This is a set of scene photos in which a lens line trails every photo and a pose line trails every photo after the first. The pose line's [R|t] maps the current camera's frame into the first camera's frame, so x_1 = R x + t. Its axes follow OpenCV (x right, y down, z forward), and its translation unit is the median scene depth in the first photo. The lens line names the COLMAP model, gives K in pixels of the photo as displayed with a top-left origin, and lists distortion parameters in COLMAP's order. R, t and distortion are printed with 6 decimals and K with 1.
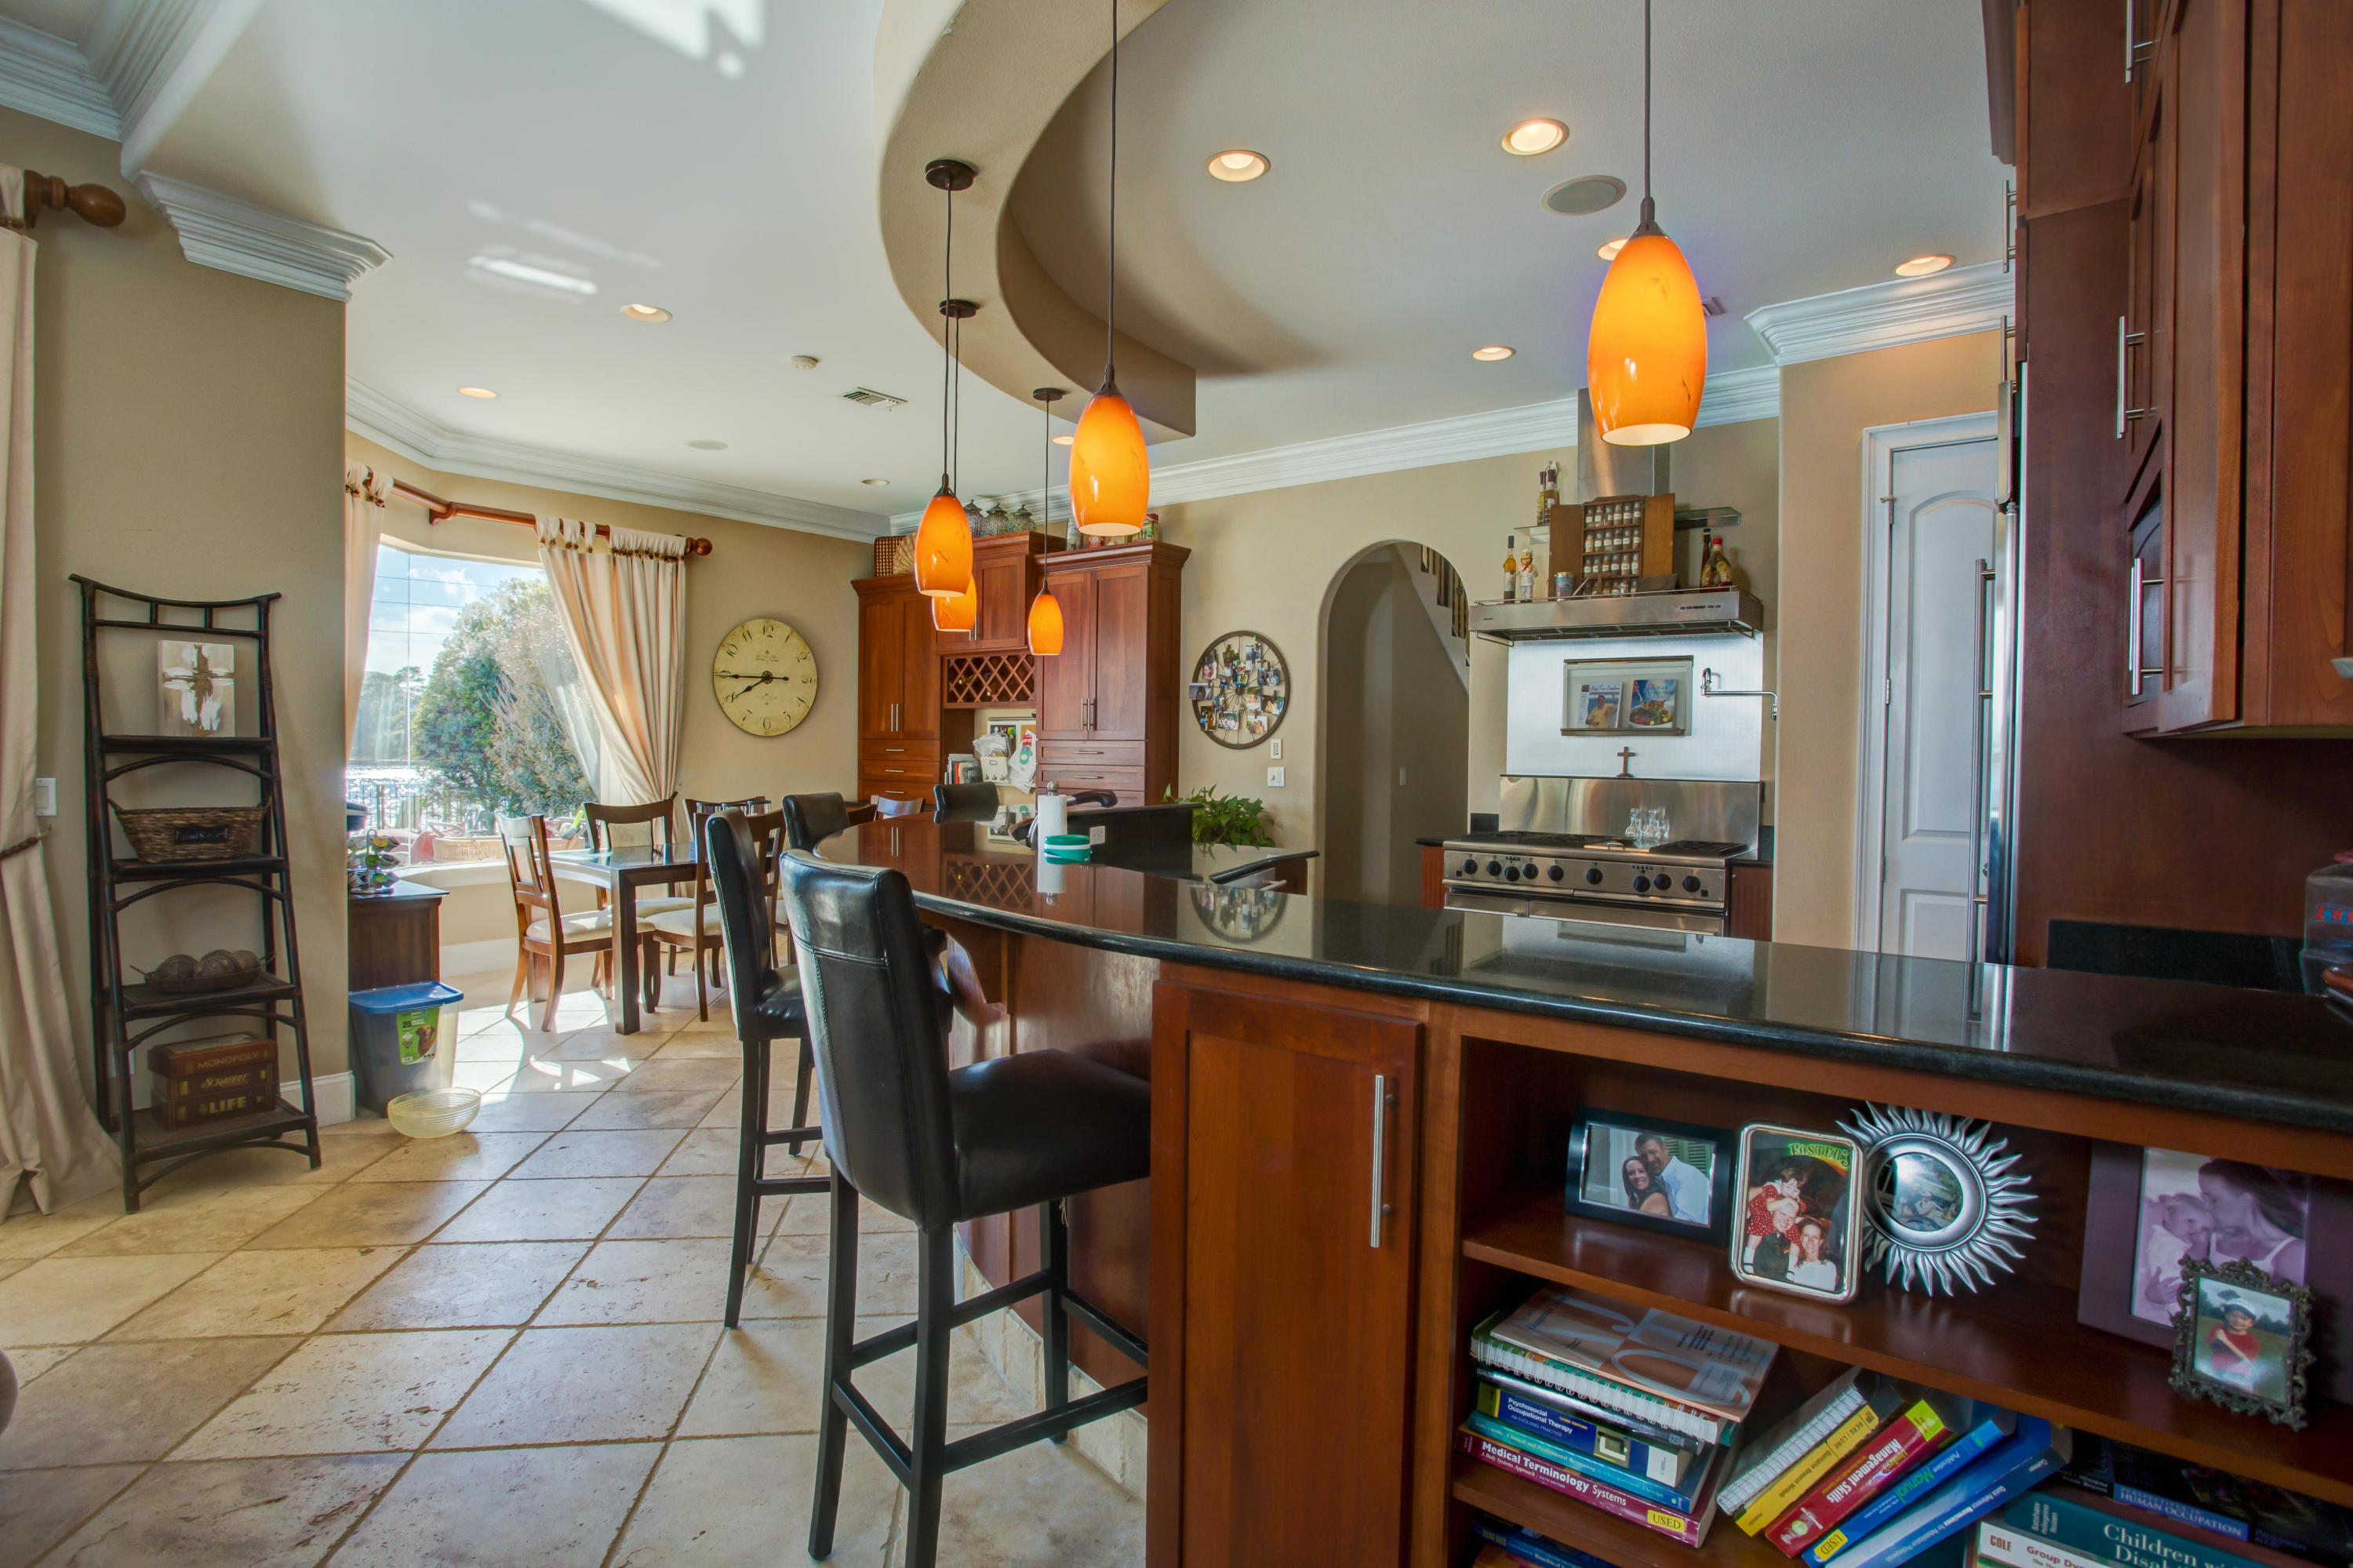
lens RADIAL K [[1142.3, 0, 1187.4], [0, 1142.3, 780.0], [0, 0, 1]] dist [-0.085947, 0.036870]
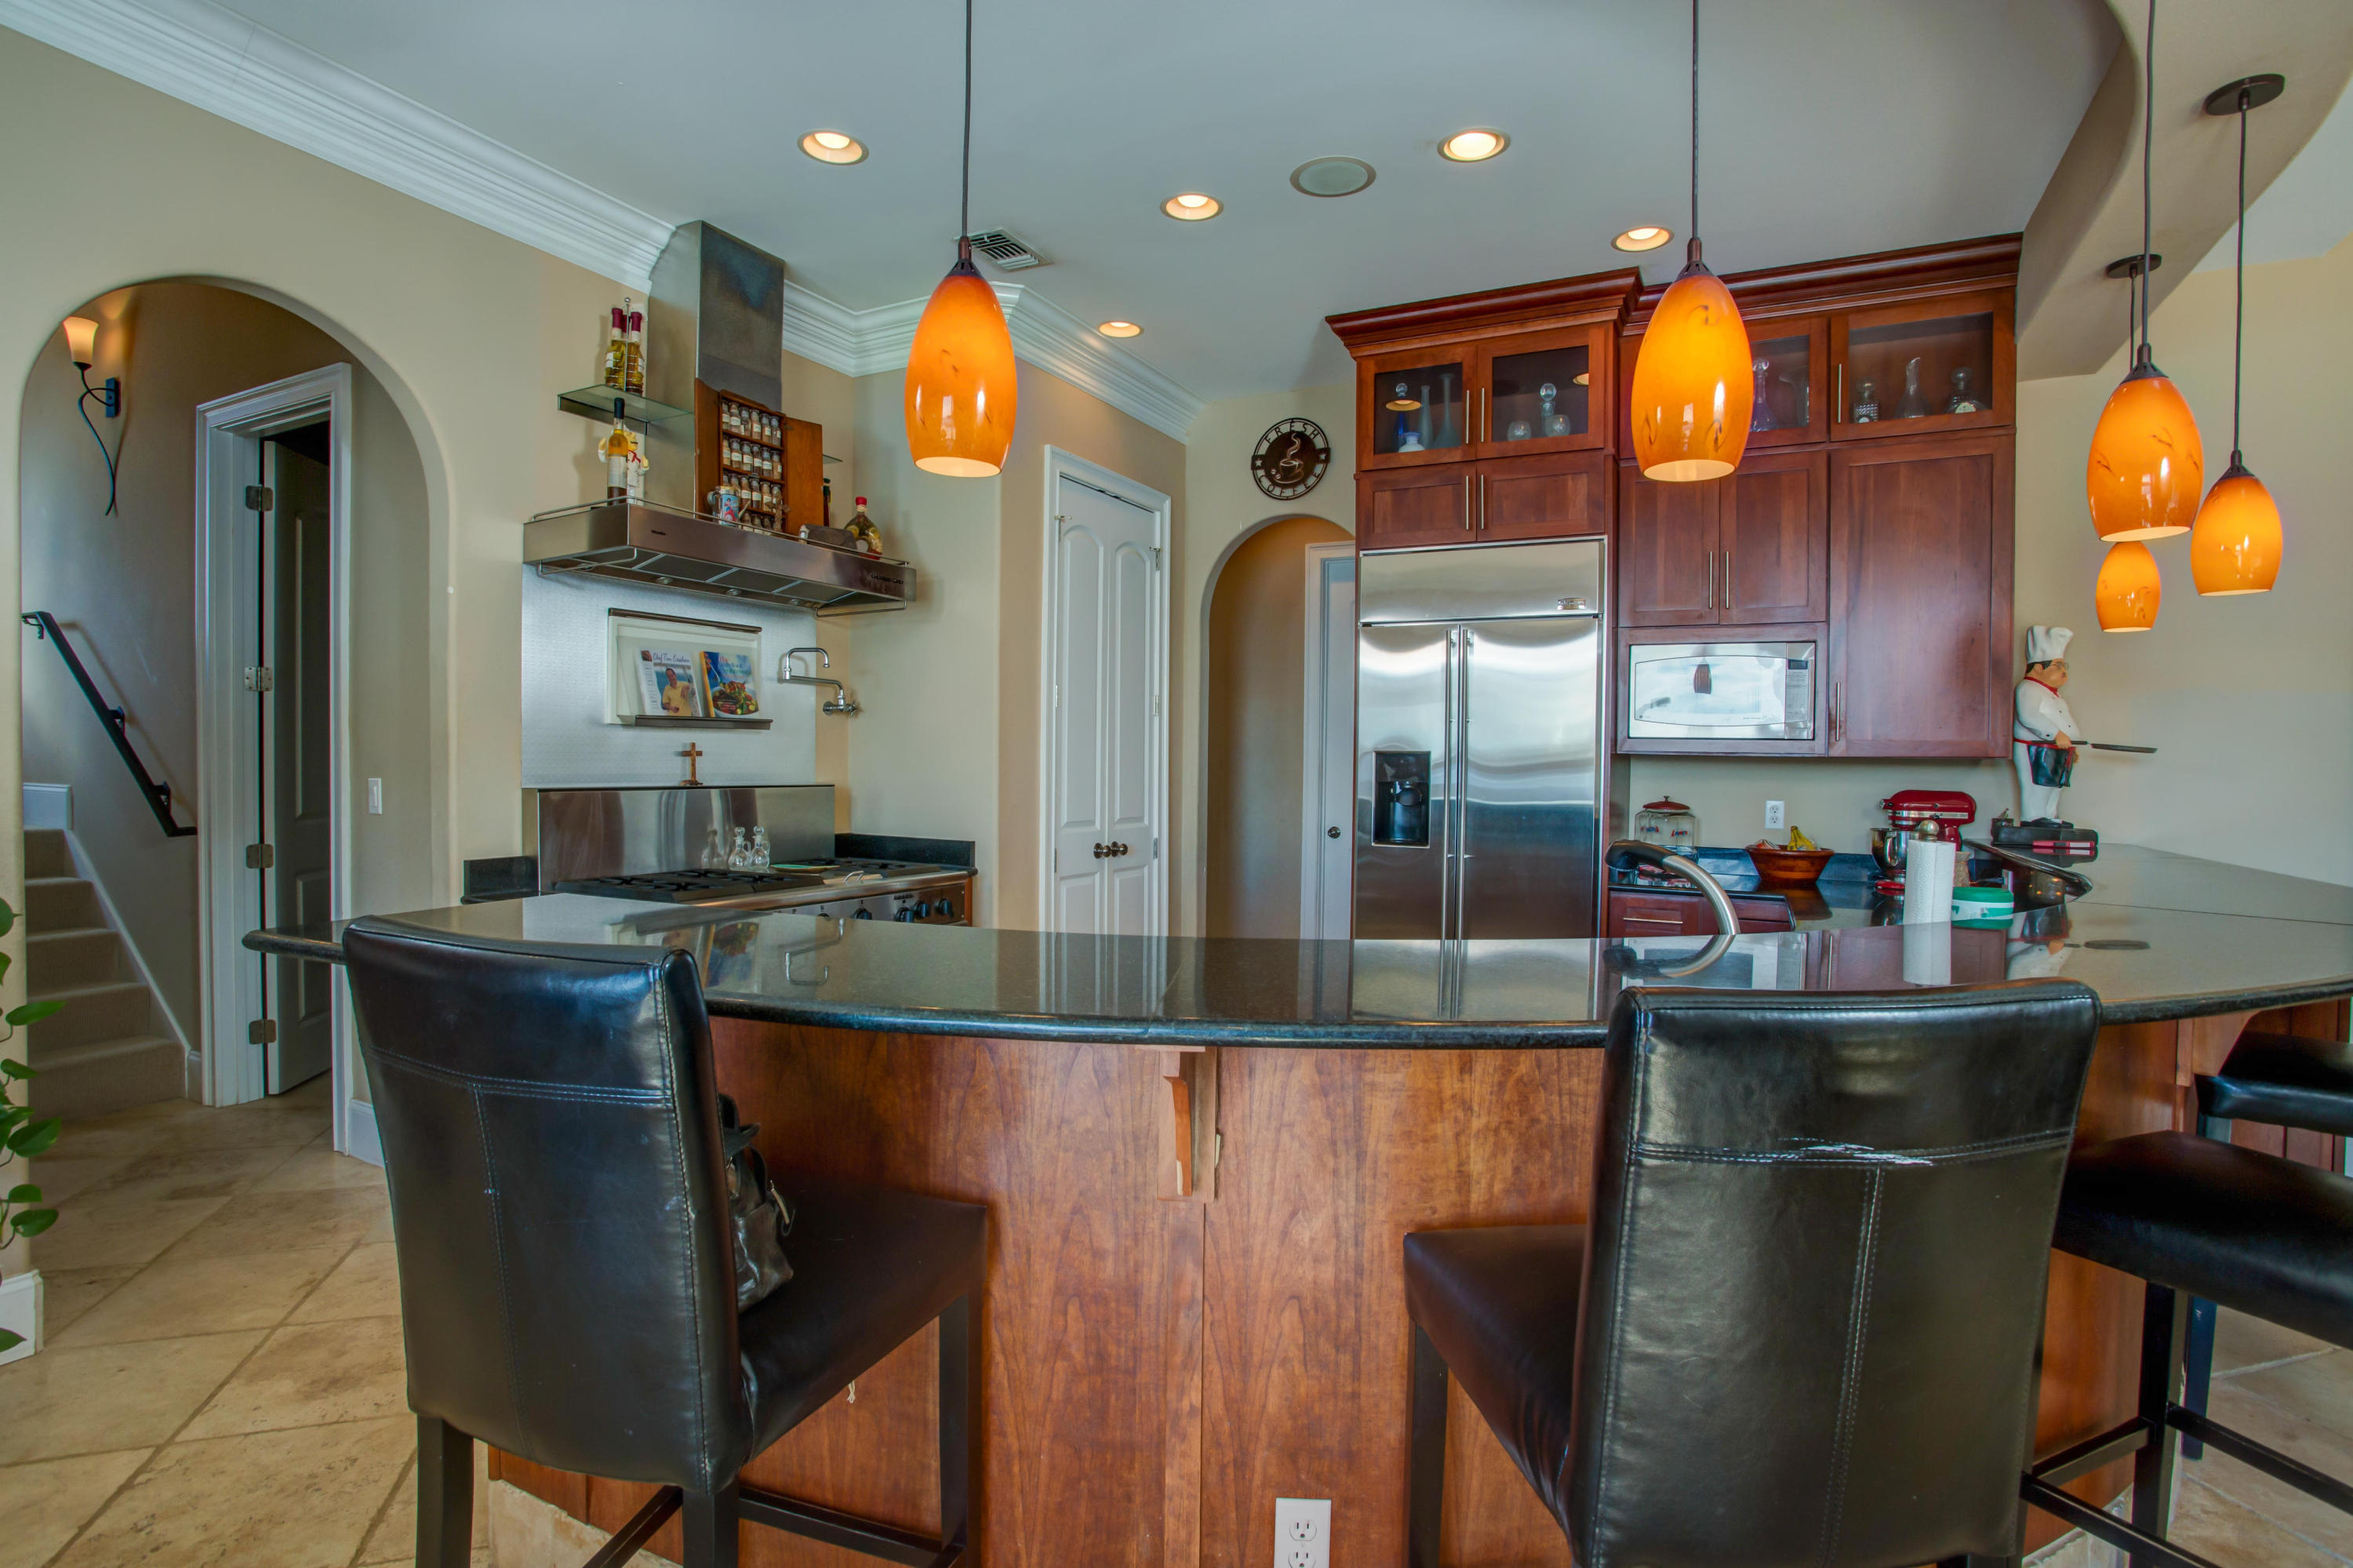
lens RADIAL K [[1142.3, 0, 1187.4], [0, 1142.3, 780.0], [0, 0, 1]] dist [-0.085947, 0.036870]
pose [[-0.162169, -0.031874, 0.986248, -0.298574], [0.013927, 0.999305, 0.034586, -0.021275], [-0.986665, 0.019344, -0.161612, 0.654418]]
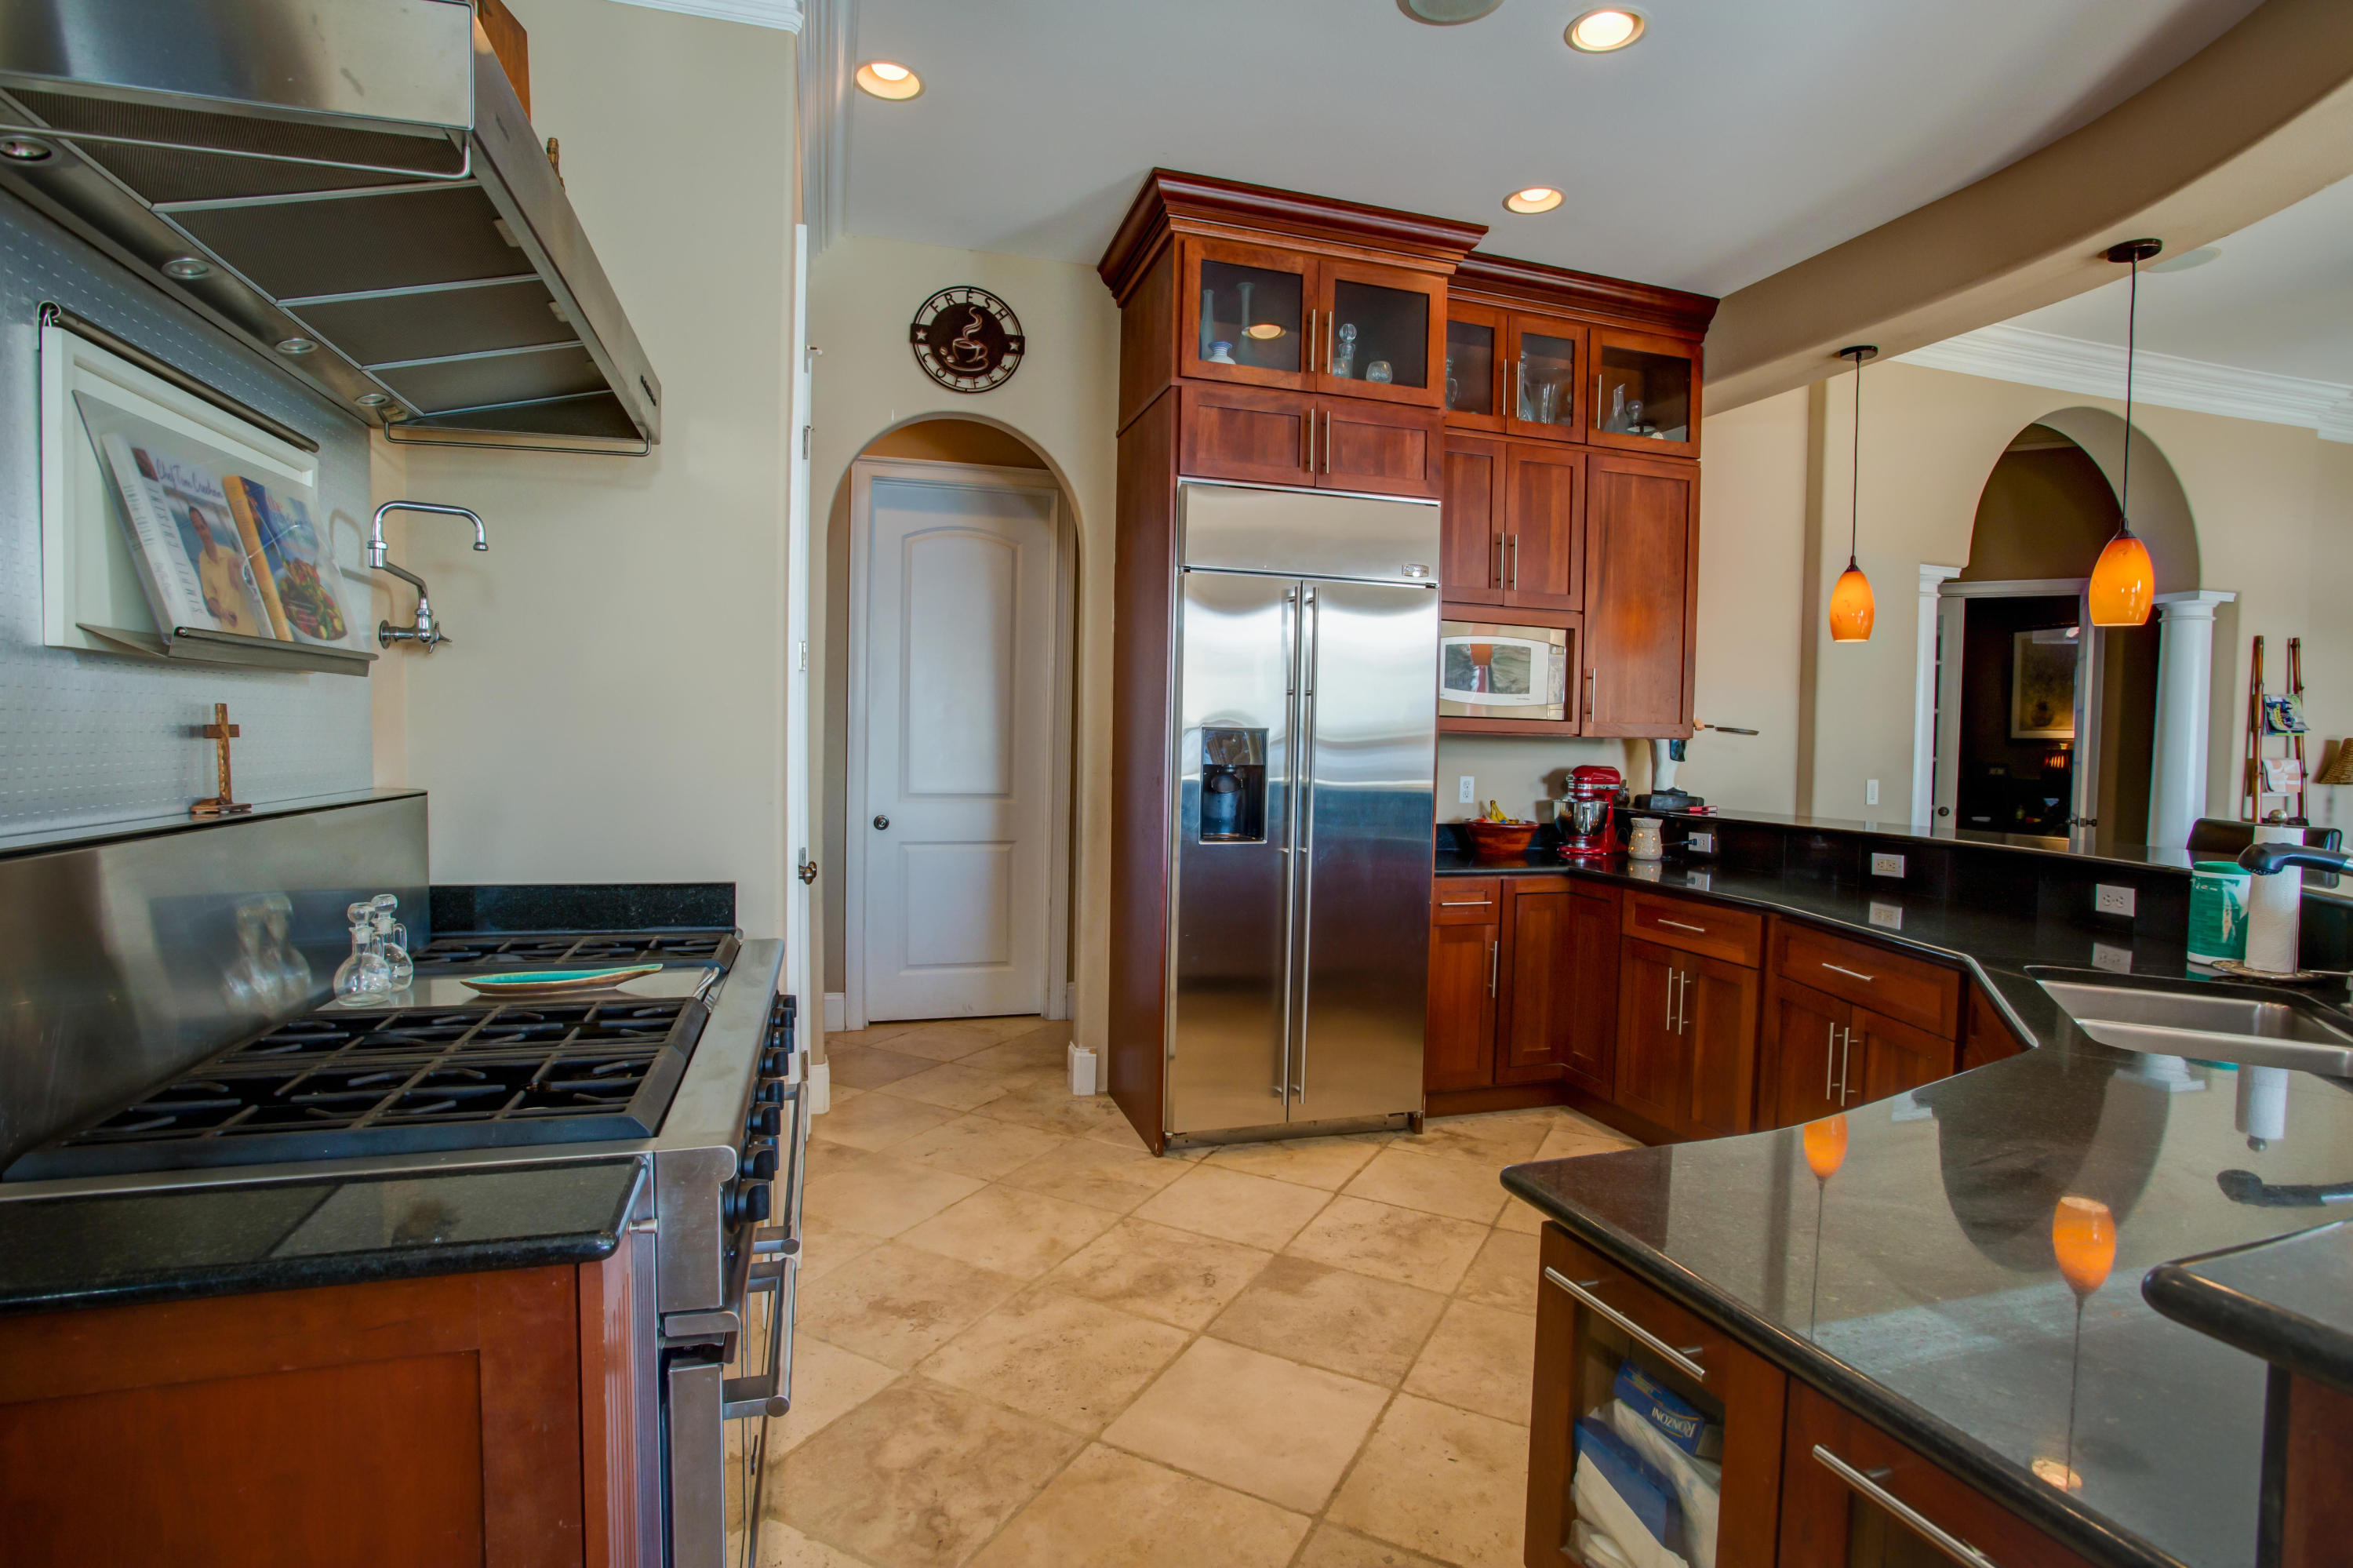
lens RADIAL K [[1142.3, 0, 1187.4], [0, 1142.3, 780.0], [0, 0, 1]] dist [-0.085947, 0.036870]
pose [[-0.808049, -0.048043, 0.587152, 0.023253], [-0.009715, 0.997620, 0.068260, -0.025641], [-0.589035, 0.049453, -0.806593, 0.876823]]
